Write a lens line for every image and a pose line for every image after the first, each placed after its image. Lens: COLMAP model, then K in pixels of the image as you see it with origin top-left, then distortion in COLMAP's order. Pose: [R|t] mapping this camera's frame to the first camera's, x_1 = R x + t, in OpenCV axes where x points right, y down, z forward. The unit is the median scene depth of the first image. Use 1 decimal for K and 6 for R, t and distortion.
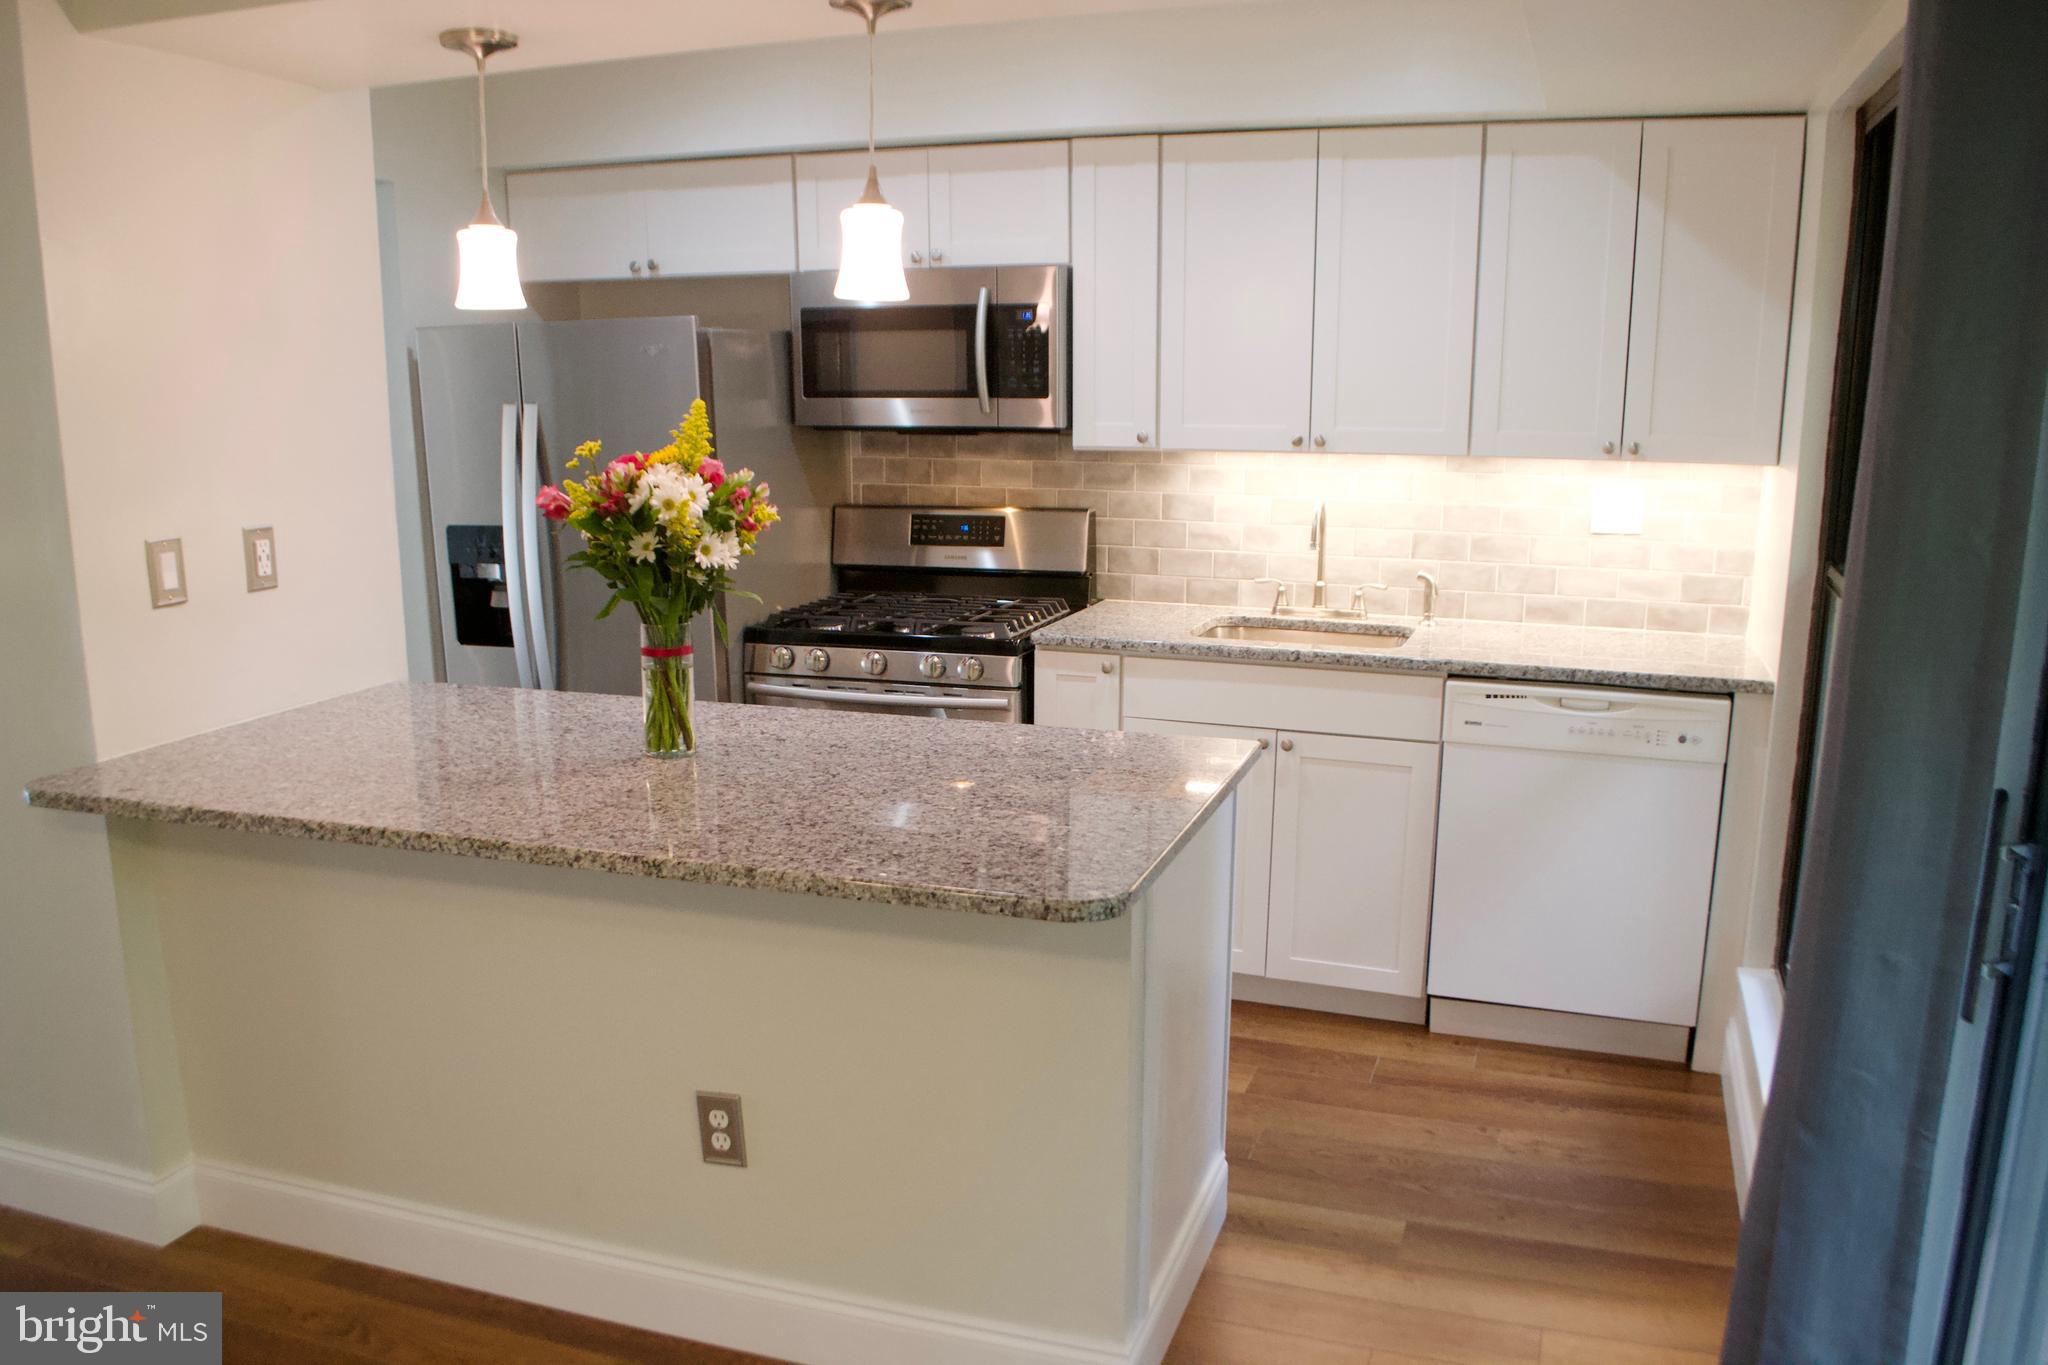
lens RADIAL K [[1681.8, 0, 1019.2], [0, 1681.8, 760.9], [0, 0, 1]] dist [-0.062812, -0.003284]
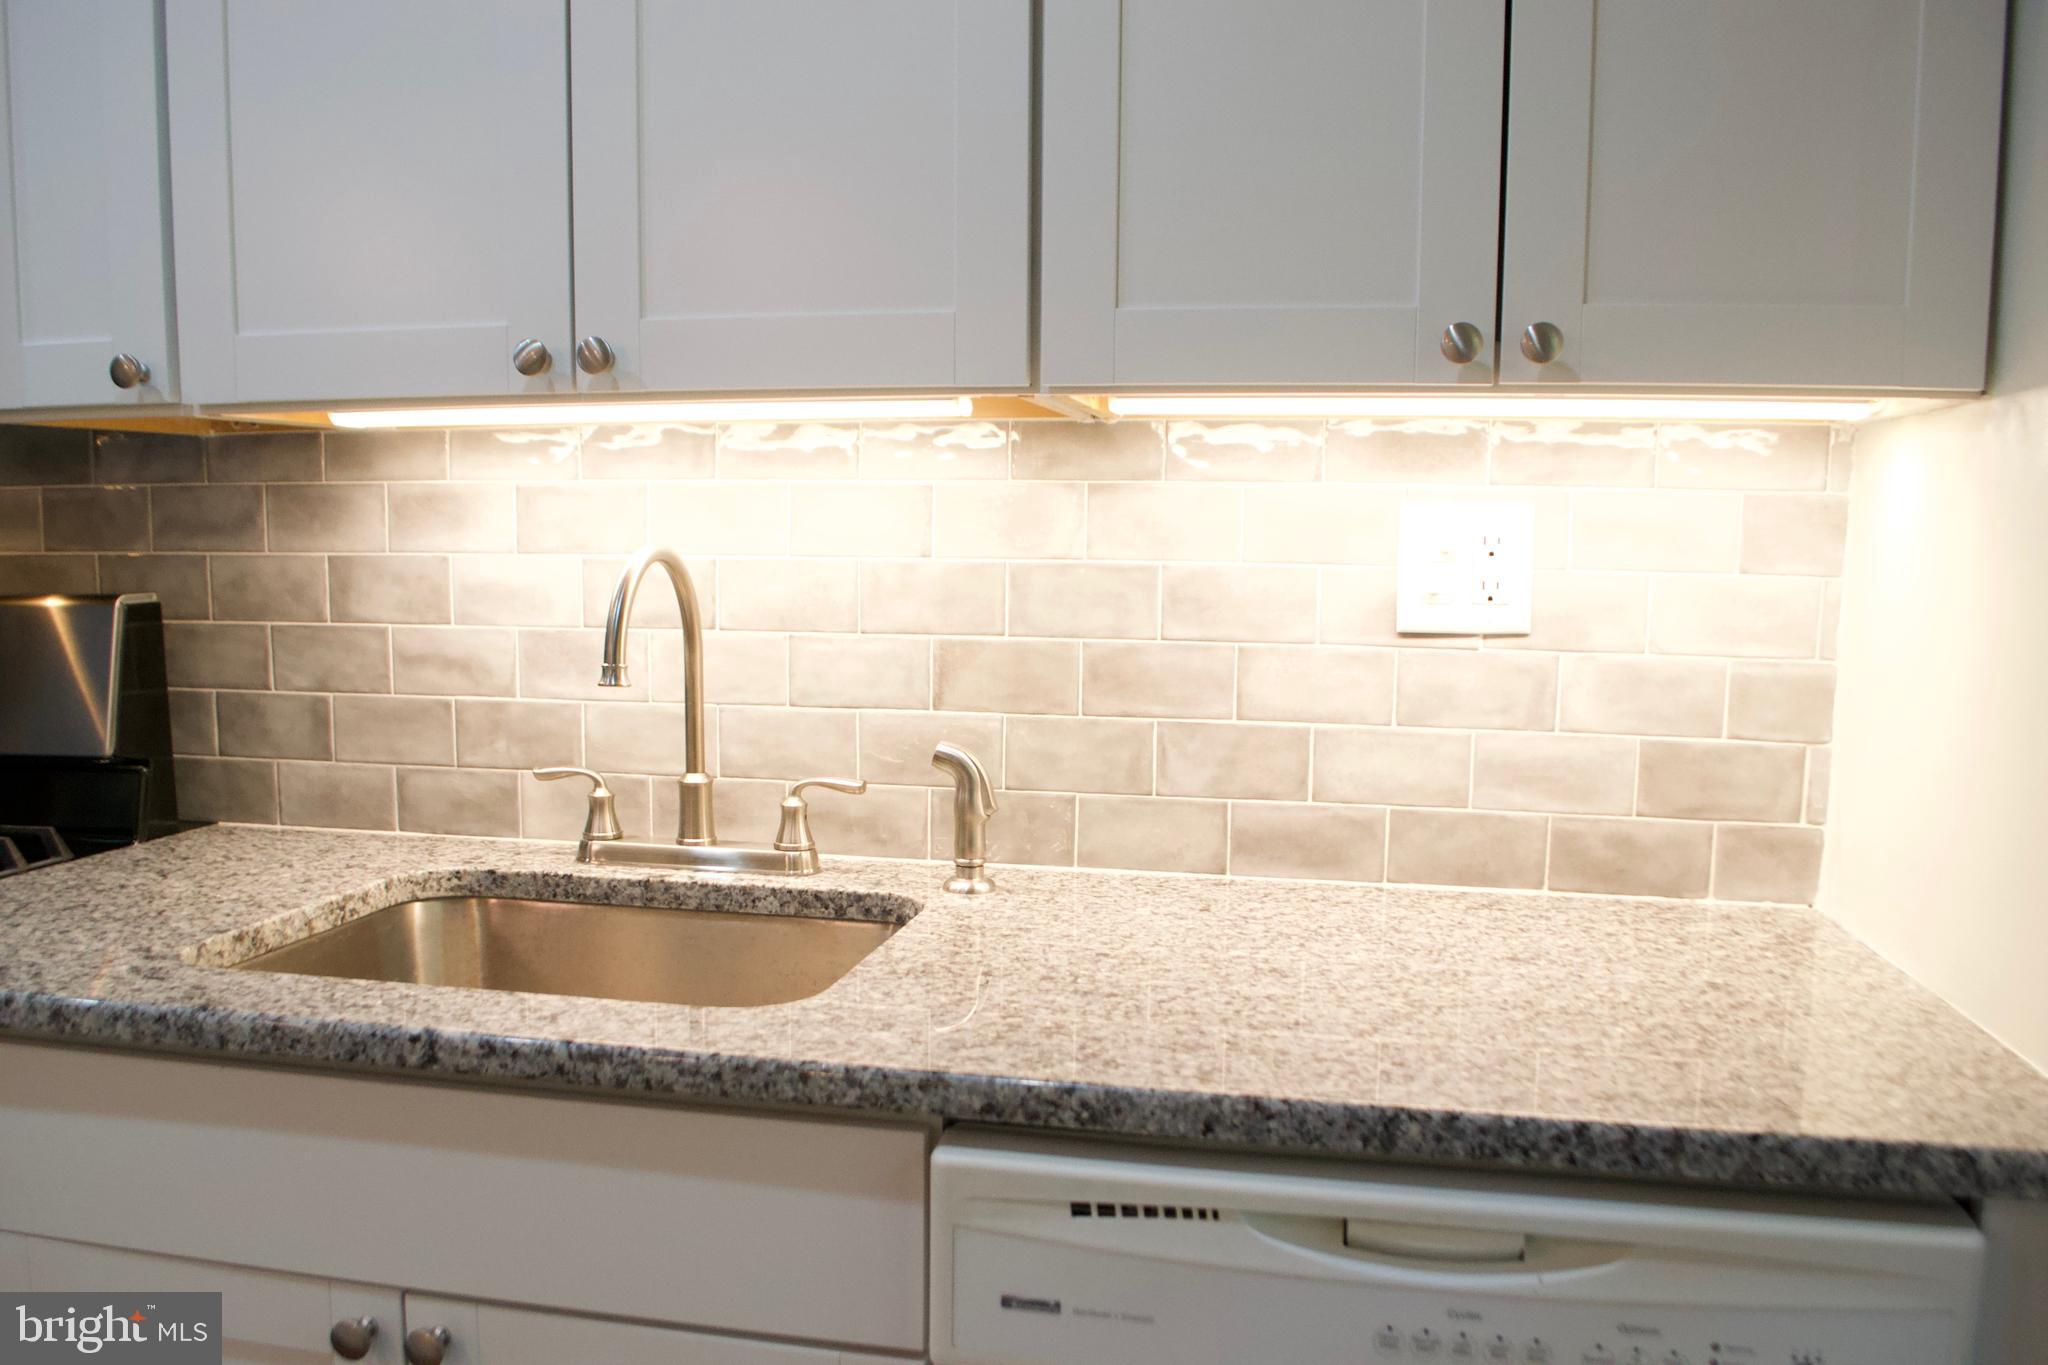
lens RADIAL K [[1635.1, 0, 1026.3], [0, 1635.1, 786.7], [0, 0, 1]] dist [-0.063654, 0.002100]
pose [[0.989936, -0.015367, 0.140676, 0.207237], [0.026931, 0.996377, -0.080675, -0.074662], [-0.138927, 0.083652, 0.986763, 0.647960]]
